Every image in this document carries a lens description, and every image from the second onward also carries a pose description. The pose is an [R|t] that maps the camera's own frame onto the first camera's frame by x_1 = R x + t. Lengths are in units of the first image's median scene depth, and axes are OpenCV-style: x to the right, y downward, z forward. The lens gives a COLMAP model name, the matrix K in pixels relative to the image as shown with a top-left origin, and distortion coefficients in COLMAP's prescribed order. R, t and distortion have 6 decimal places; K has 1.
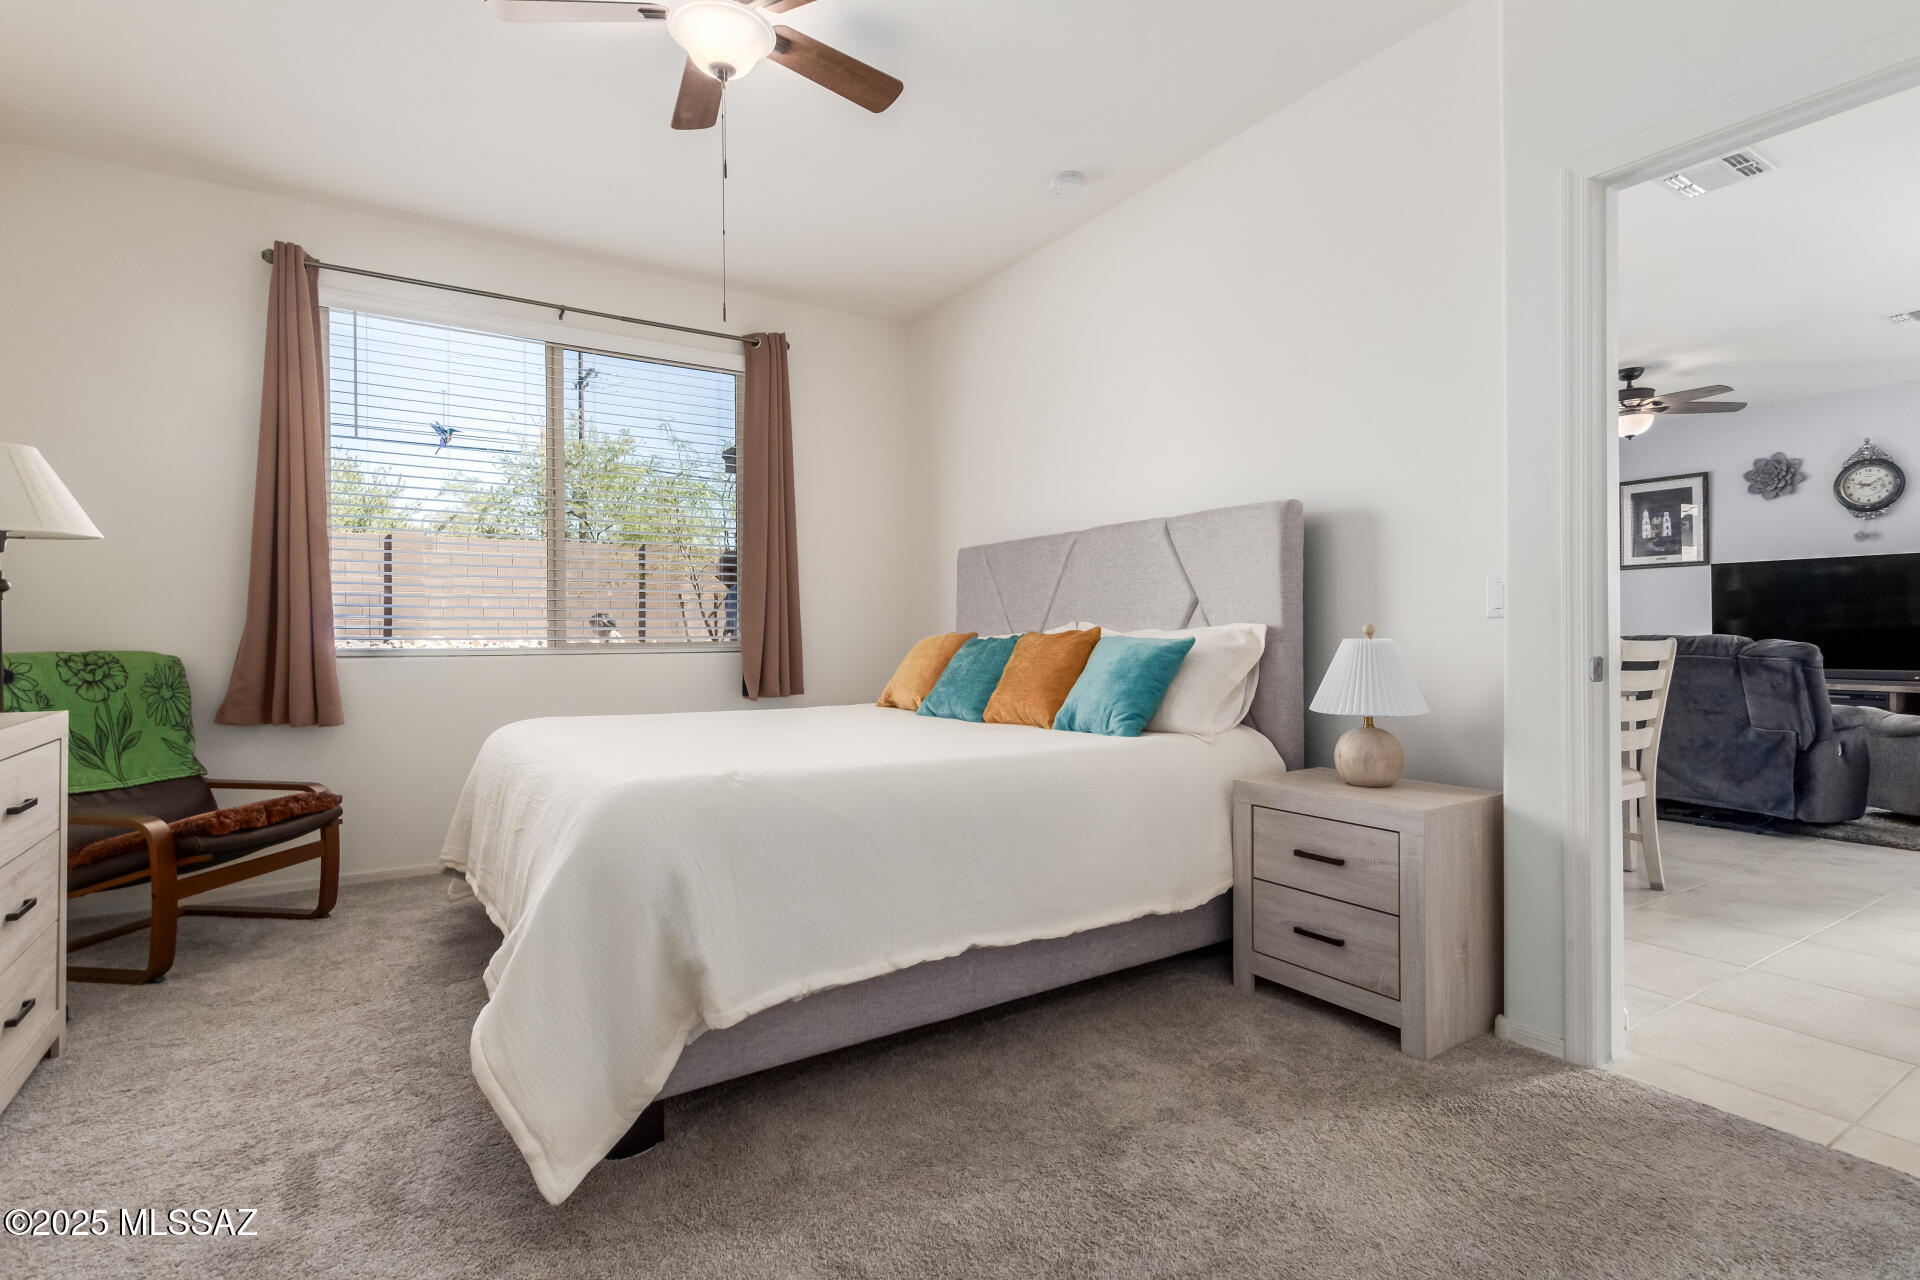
lens RADIAL K [[922.7, 0, 969.7], [0, 922.7, 643.3], [0, 0, 1]] dist [0.016425, 0.000138]
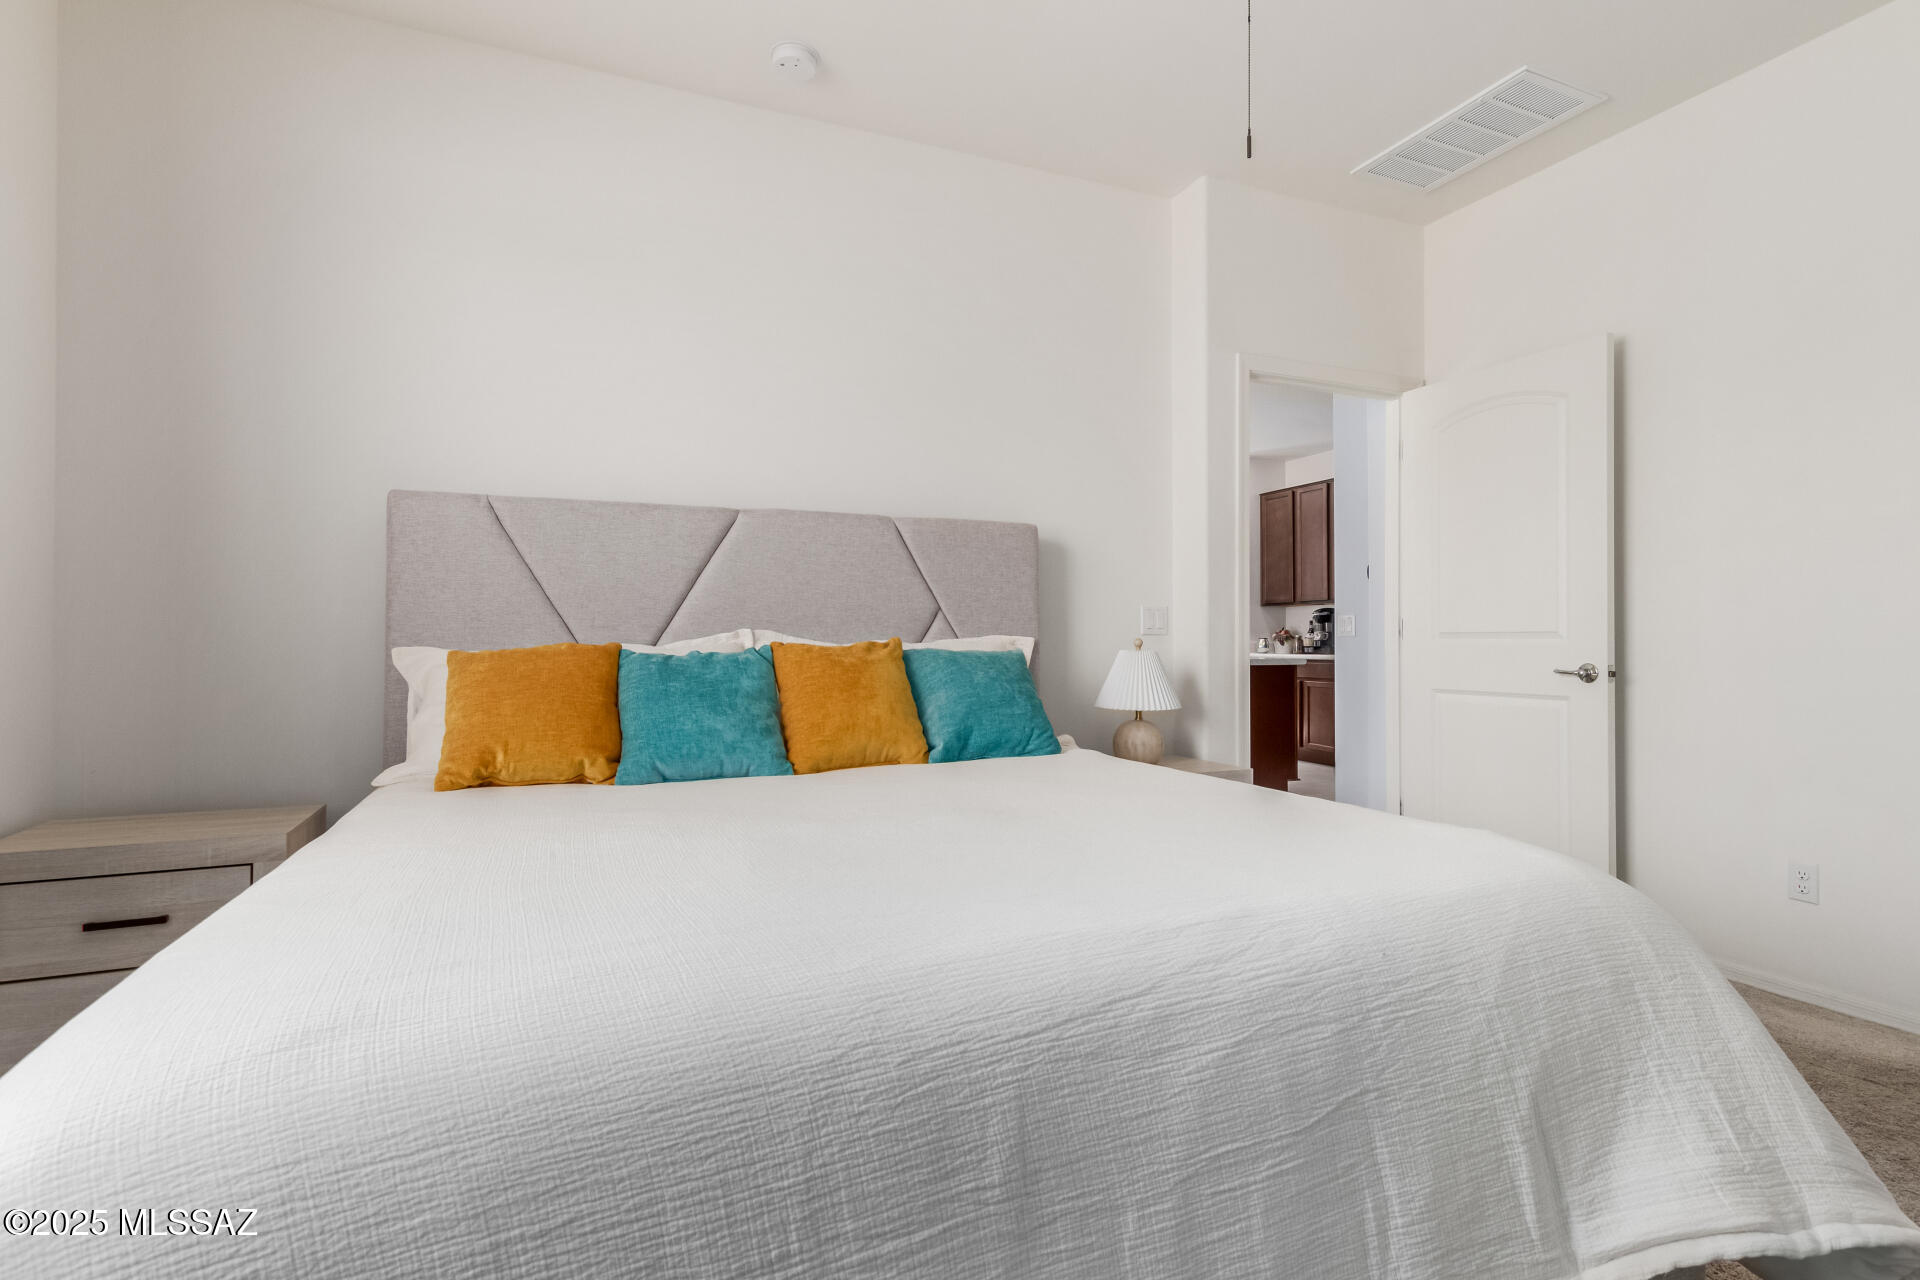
lens RADIAL K [[922.7, 0, 969.7], [0, 922.7, 643.3], [0, 0, 1]] dist [0.016425, 0.000138]
pose [[0.176936, 0.001485, 0.984221, -0.693380], [-0.000789, 0.999999, -0.001367, -0.010165], [-0.984222, -0.000535, 0.176937, 0.807817]]
